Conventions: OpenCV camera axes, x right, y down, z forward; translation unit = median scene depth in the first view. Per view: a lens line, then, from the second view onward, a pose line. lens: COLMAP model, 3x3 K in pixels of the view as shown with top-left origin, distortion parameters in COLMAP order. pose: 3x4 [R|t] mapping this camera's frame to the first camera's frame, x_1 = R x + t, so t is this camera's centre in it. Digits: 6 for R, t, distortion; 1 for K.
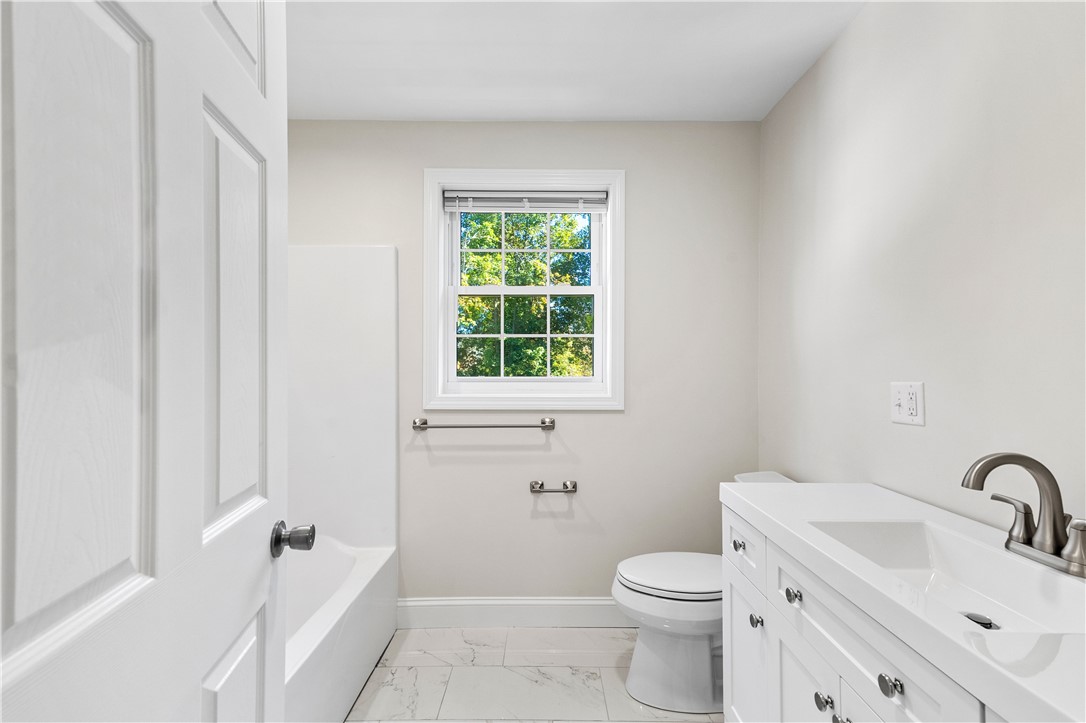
lens RADIAL K [[493.5, 0, 530.8], [0, 493.5, 366.4], [0, 0, 1]] dist [0.023651, 0.001210]
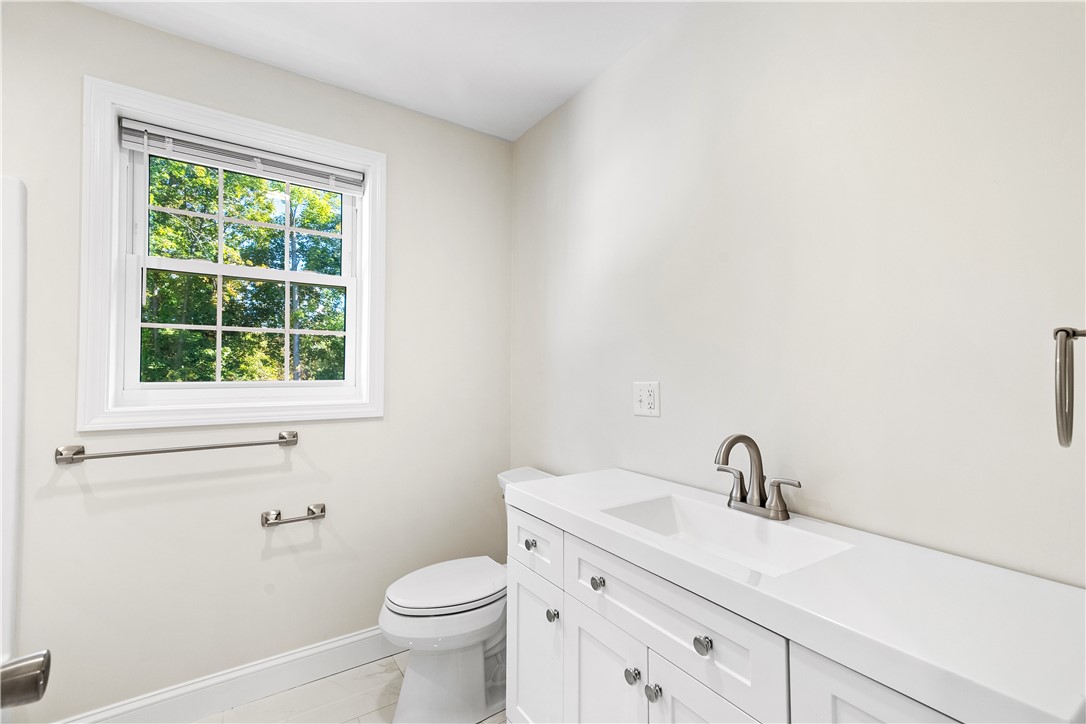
lens RADIAL K [[493.5, 0, 543.8], [0, 493.5, 361.8], [0, 0, 1]] dist [0.023651, 0.001210]
pose [[0.830803, 0.012089, 0.556435, -0.091065], [-0.002940, 0.999845, -0.017334, 0.003047], [-0.556559, 0.012765, 0.830710, 0.097501]]
